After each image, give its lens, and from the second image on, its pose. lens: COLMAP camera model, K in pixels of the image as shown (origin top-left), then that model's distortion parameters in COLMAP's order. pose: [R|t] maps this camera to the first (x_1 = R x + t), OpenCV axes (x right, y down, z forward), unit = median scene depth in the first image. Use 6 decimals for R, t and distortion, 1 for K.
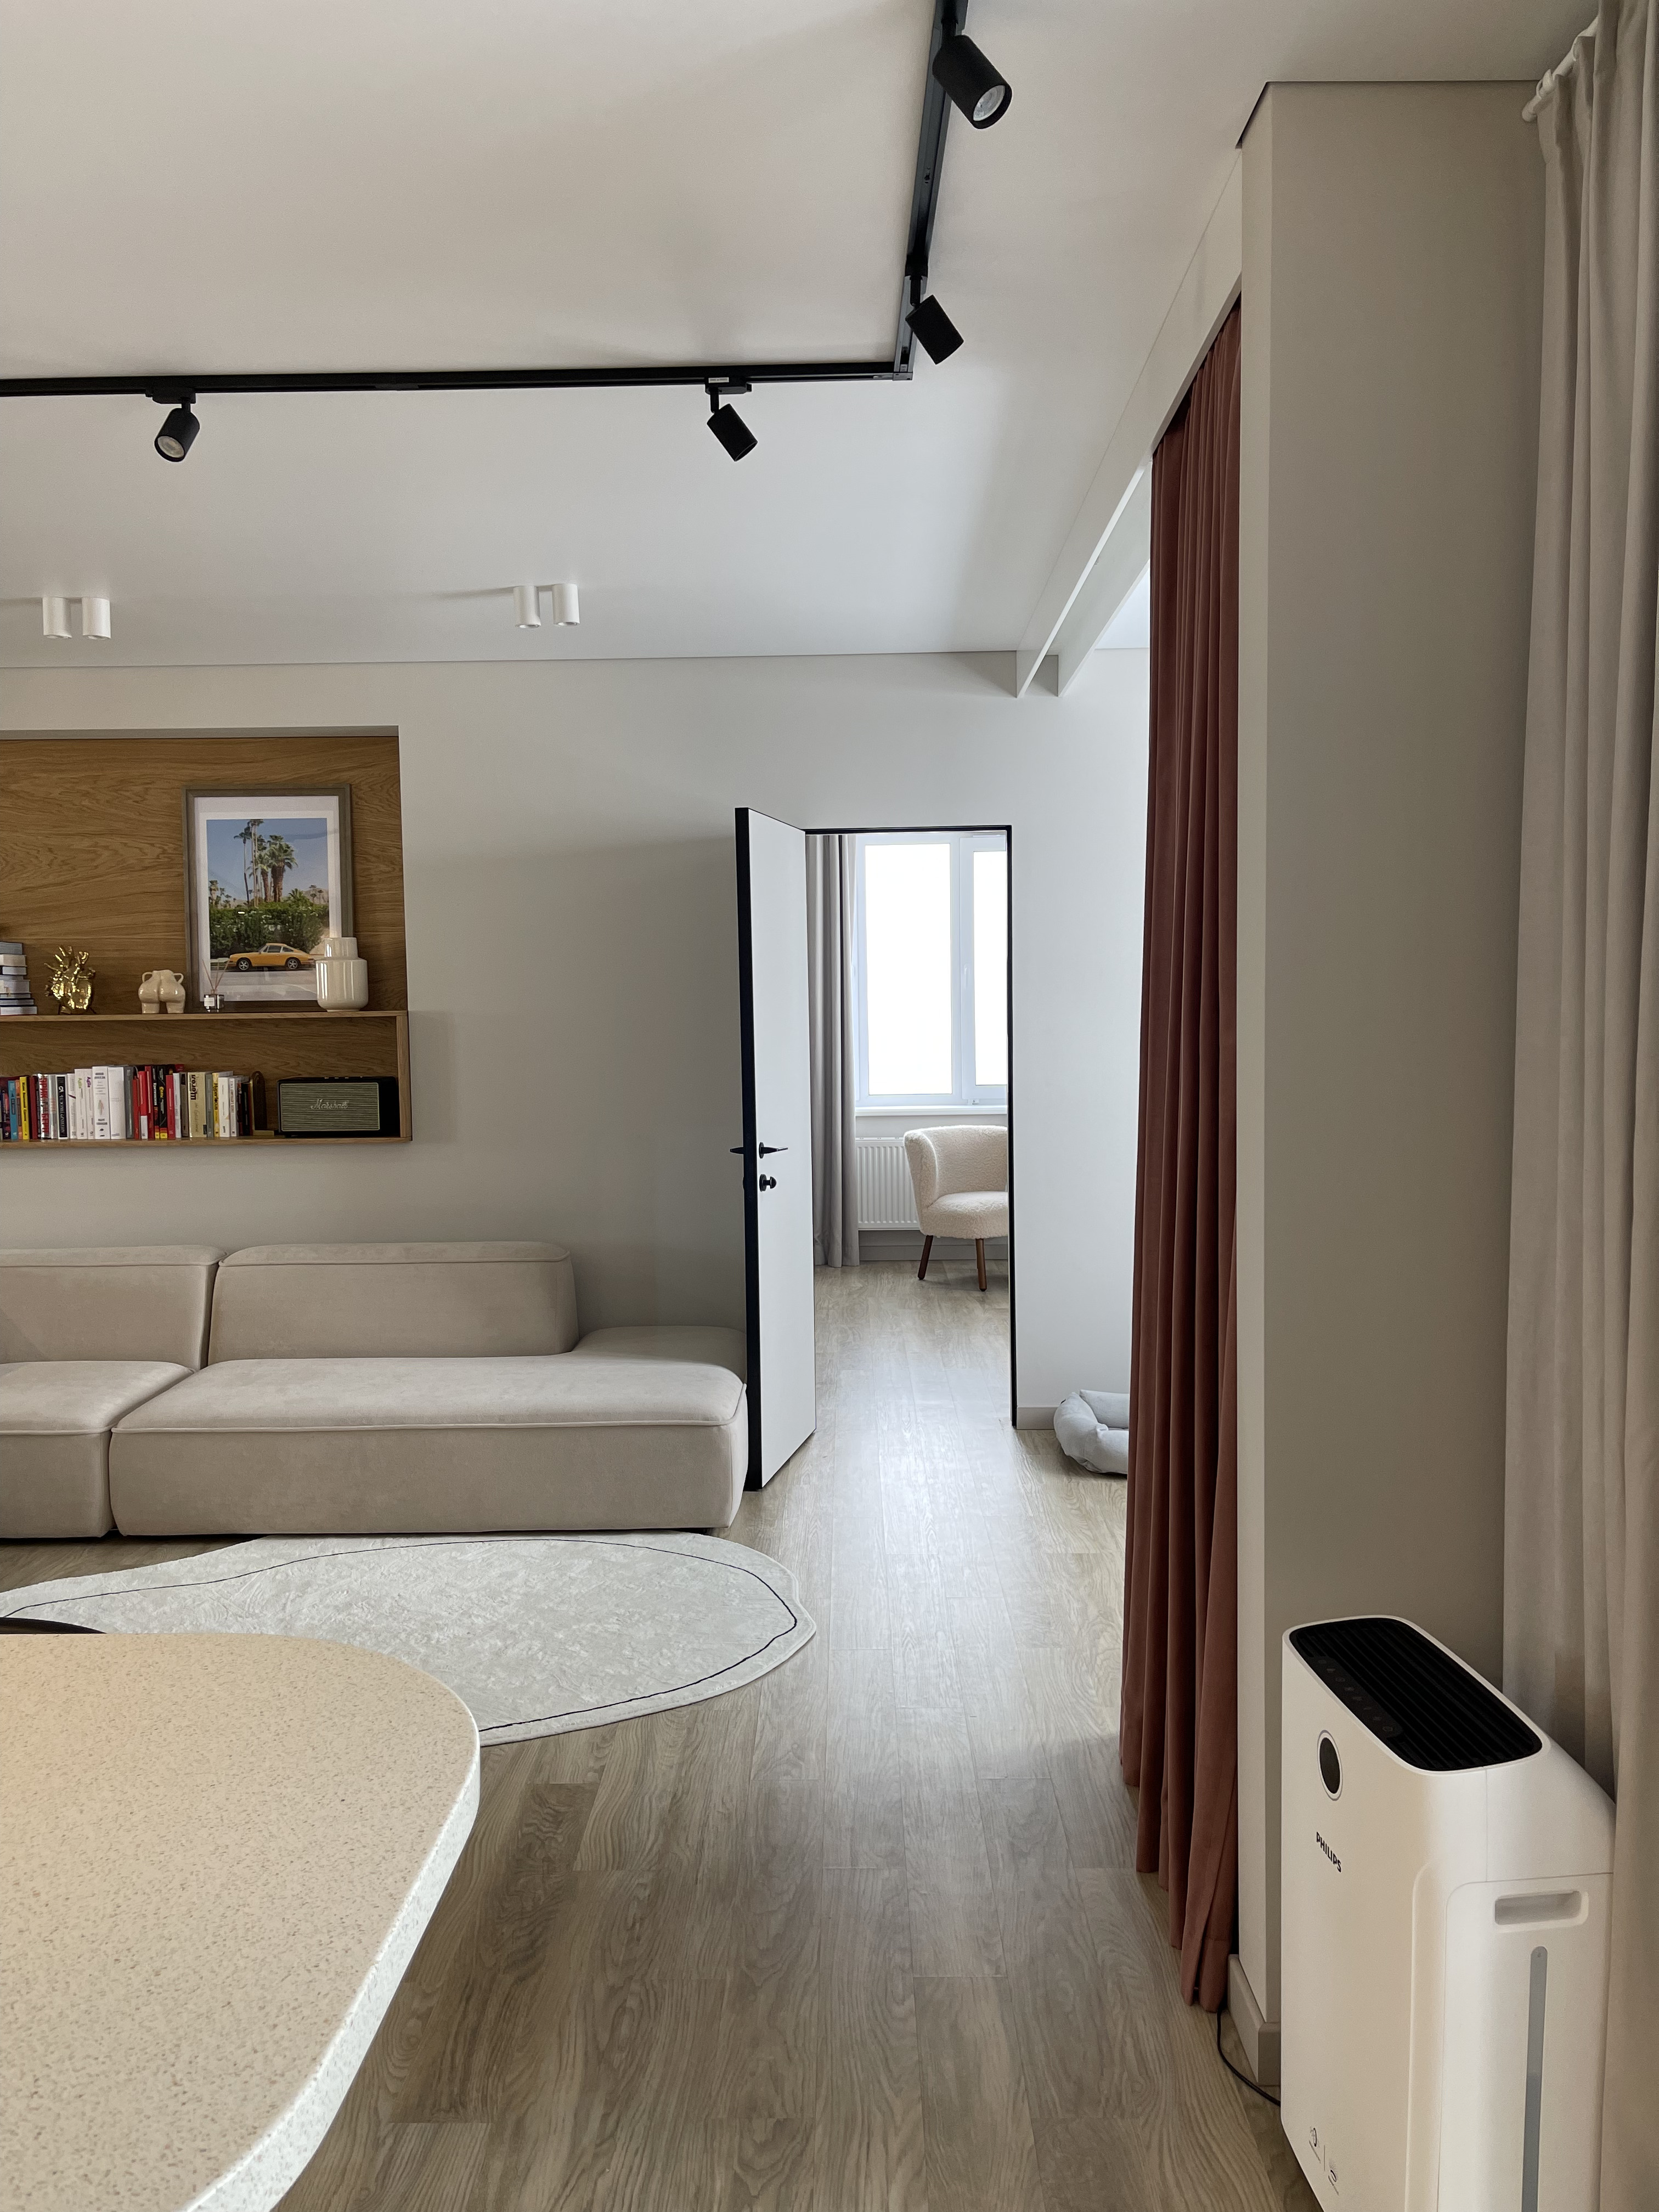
lens RADIAL K [[1659.2, 0, 818.1], [0, 1659.2, 1105.0], [0, 0, 1]] dist [0.069187, -0.097584]
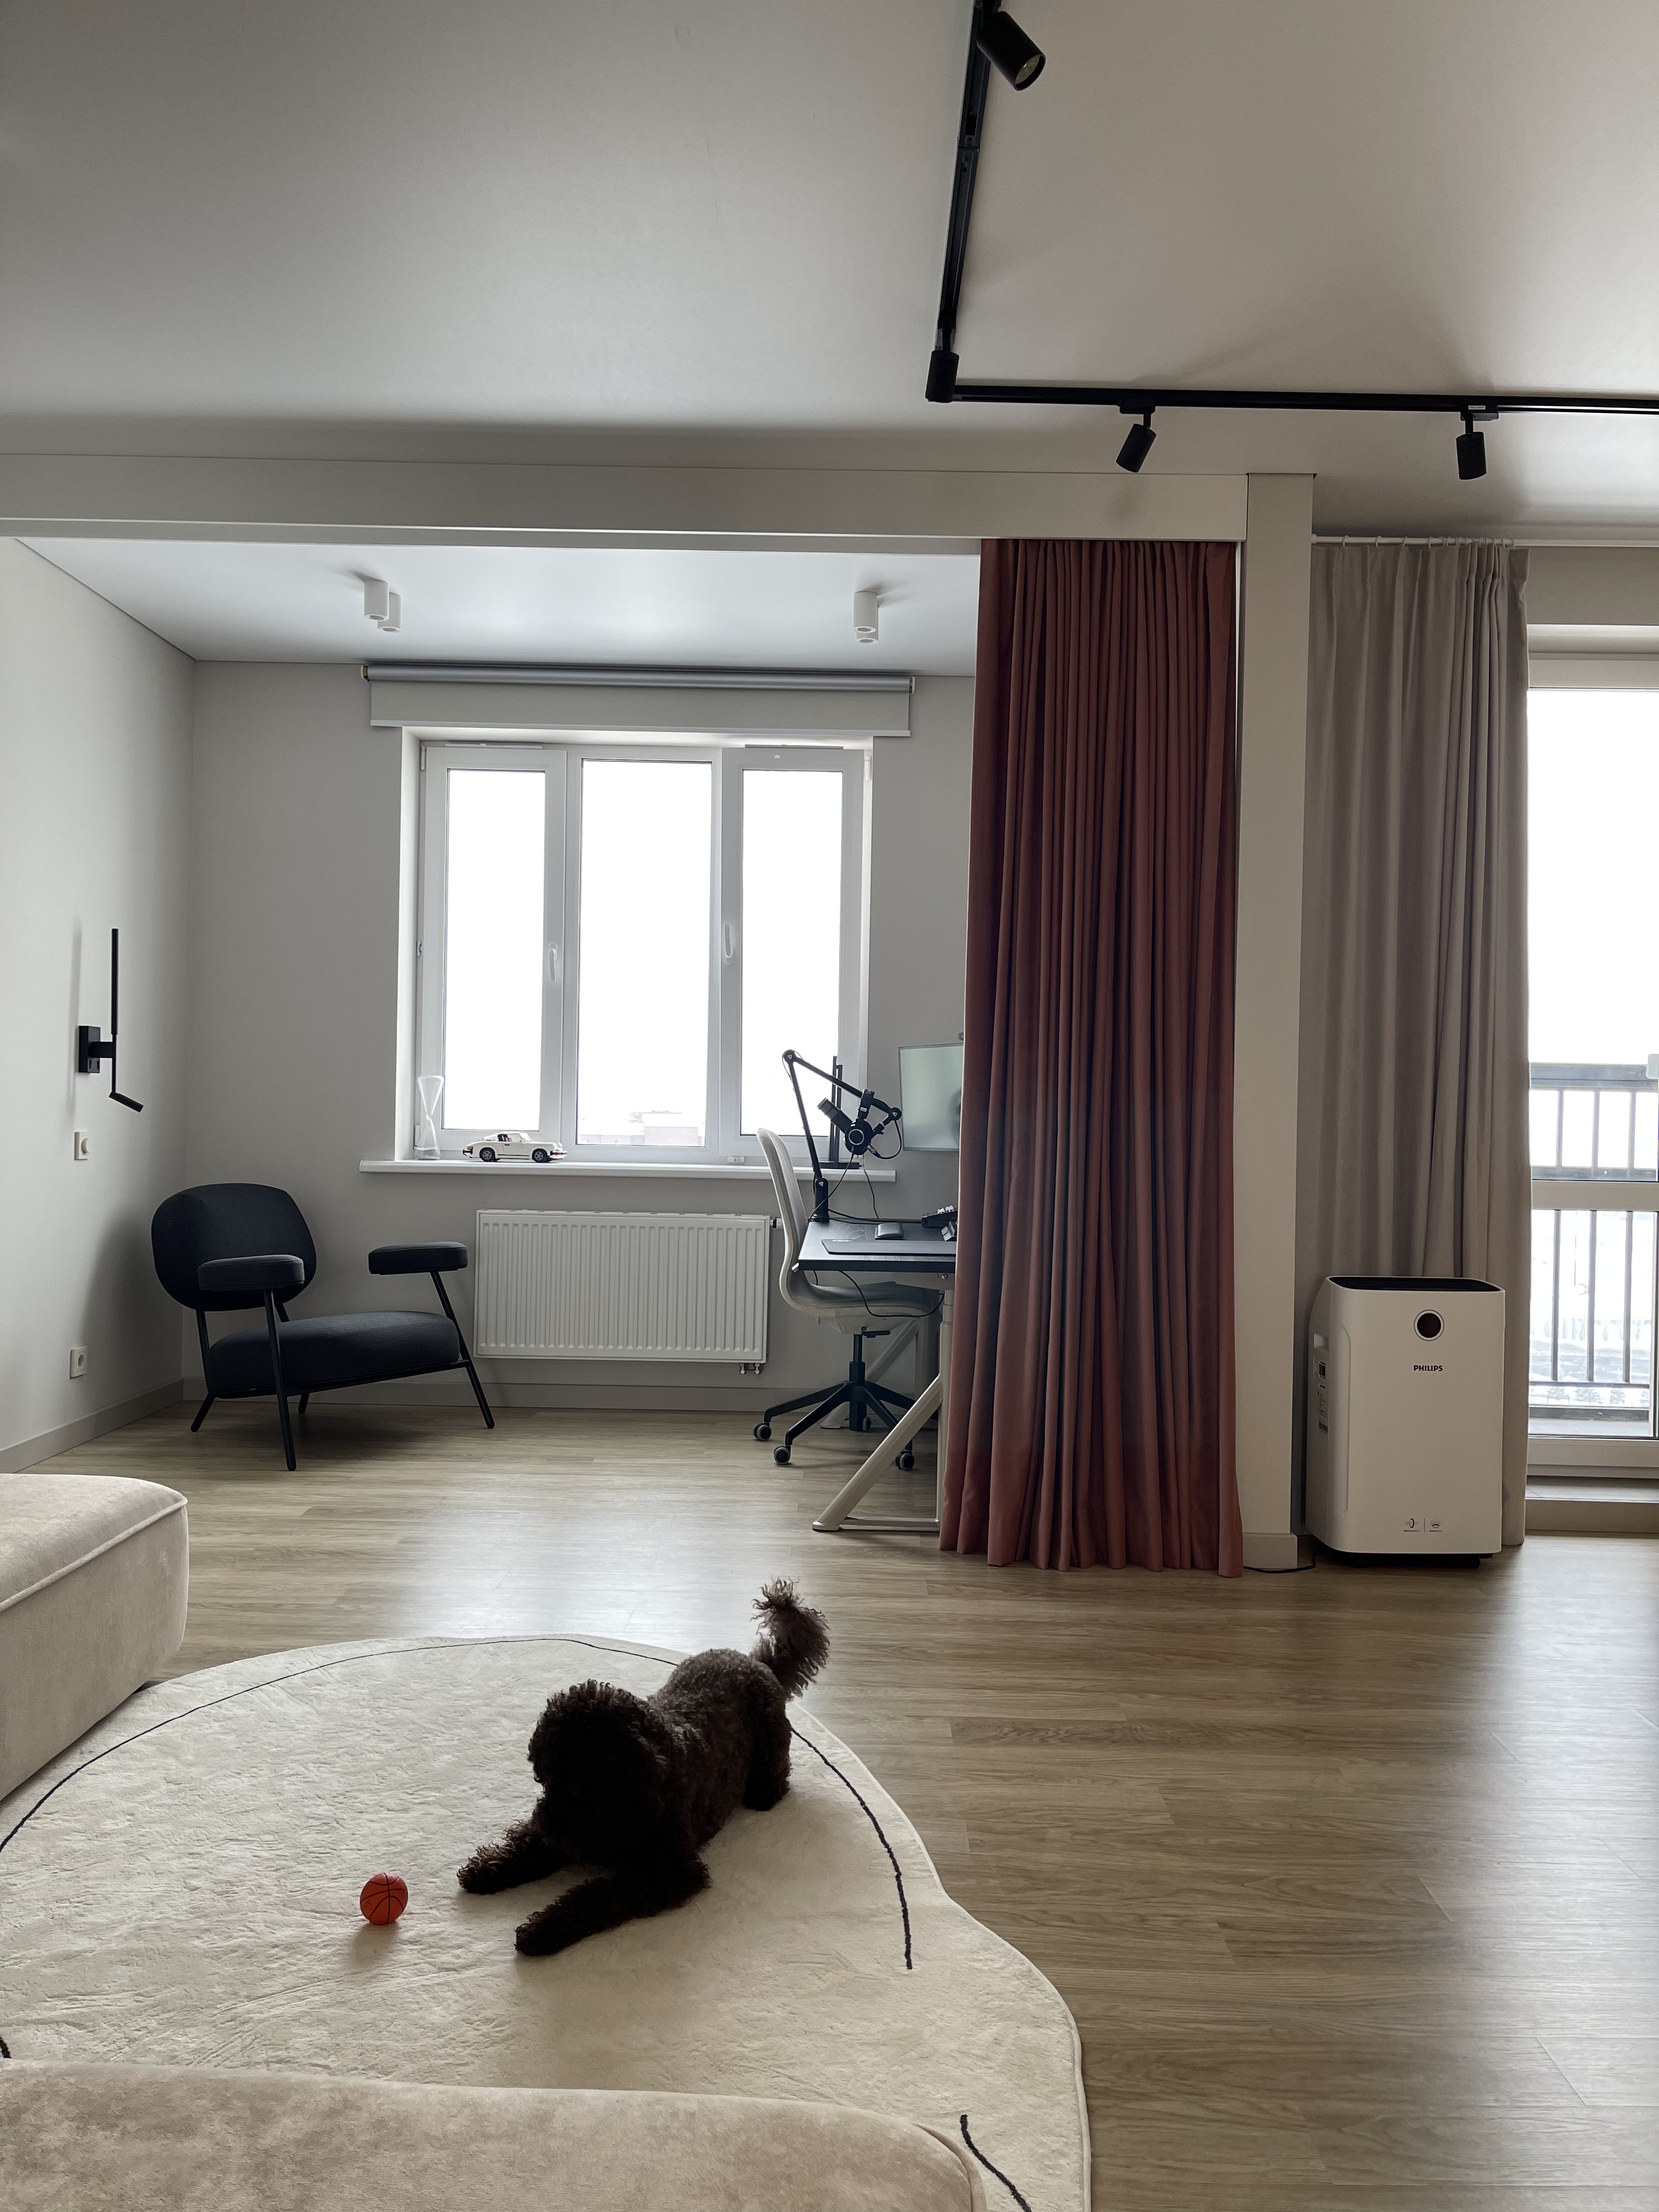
lens RADIAL K [[1659.2, 0, 867.7], [0, 1659.2, 1121.2], [0, 0, 1]] dist [0.069187, -0.097584]
pose [[-0.020757, 0.010138, 0.999733, -0.592290], [0.035931, 0.999310, -0.009388, 0.044335], [-0.999139, 0.035727, -0.021107, 0.584248]]
